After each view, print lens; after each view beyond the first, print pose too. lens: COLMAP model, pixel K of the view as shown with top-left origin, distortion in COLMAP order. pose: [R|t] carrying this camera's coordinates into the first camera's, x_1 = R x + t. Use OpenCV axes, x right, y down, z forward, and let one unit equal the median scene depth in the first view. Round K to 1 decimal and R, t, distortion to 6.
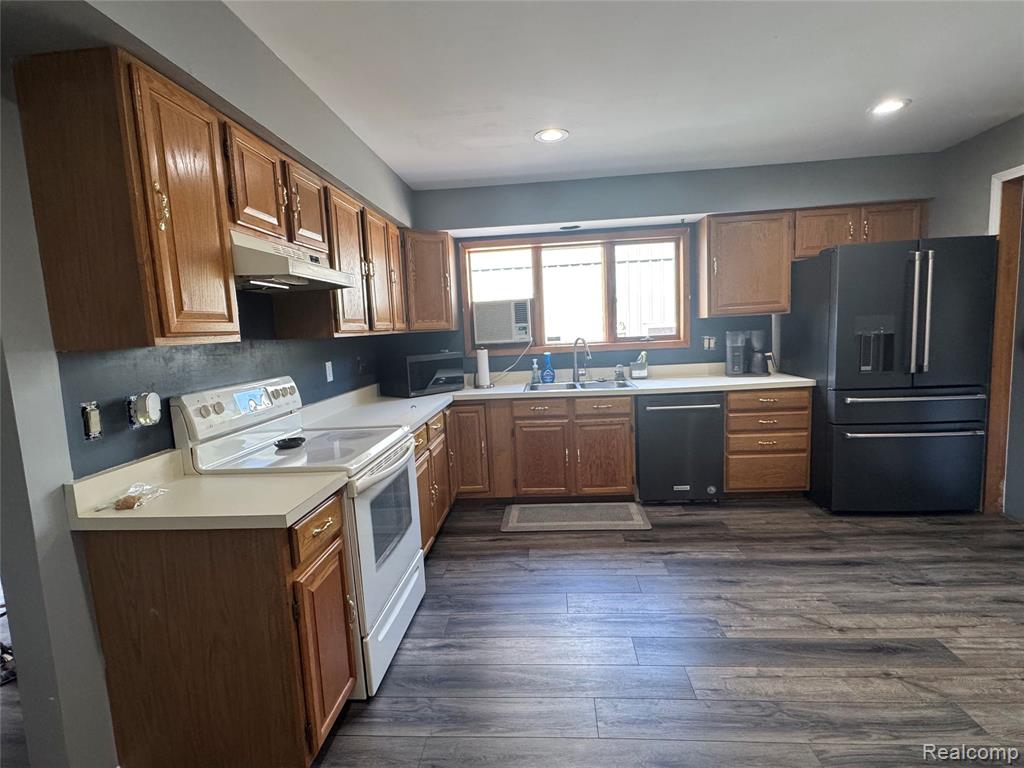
lens RADIAL K [[502.7, 0, 512.0], [0, 502.7, 384.0], [0, 0, 1]] dist [-0.000901, -0.000398]
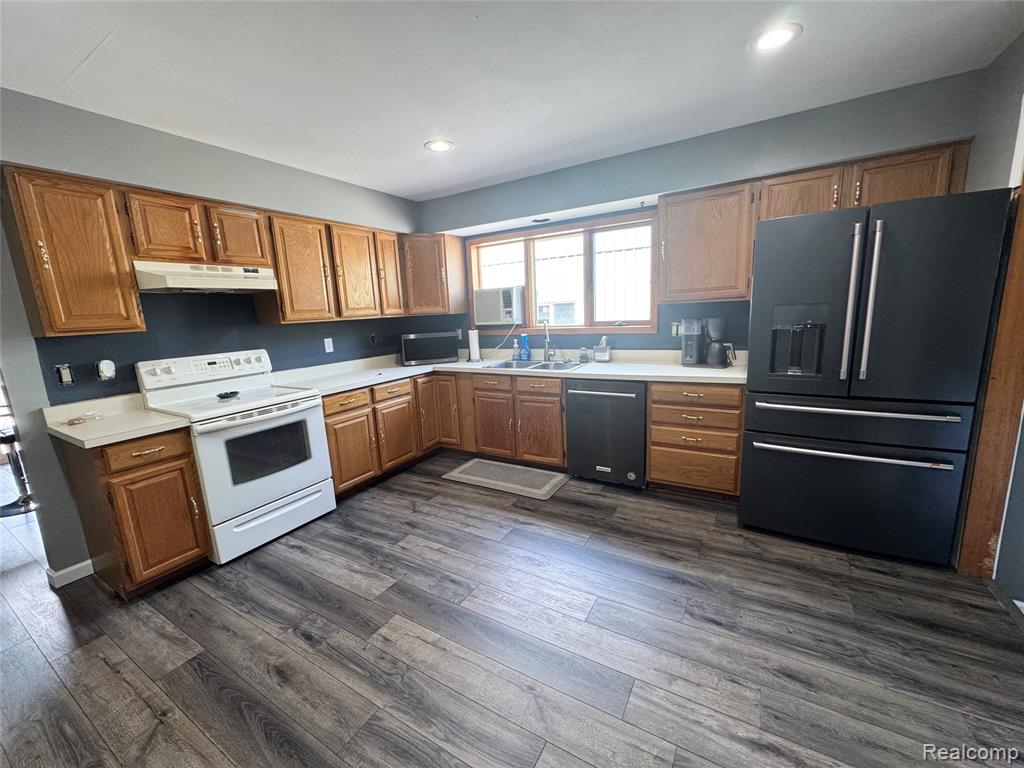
lens RADIAL K [[410.8, 0, 512.0], [0, 410.8, 384.0], [0, 0, 1]] dist [-0.000130, -0.000003]
pose [[0.896001, 0.085686, -0.435706, 0.526766], [-0.045042, 0.993683, 0.102790, -0.050340], [0.441761, -0.072475, 0.894200, 0.158424]]
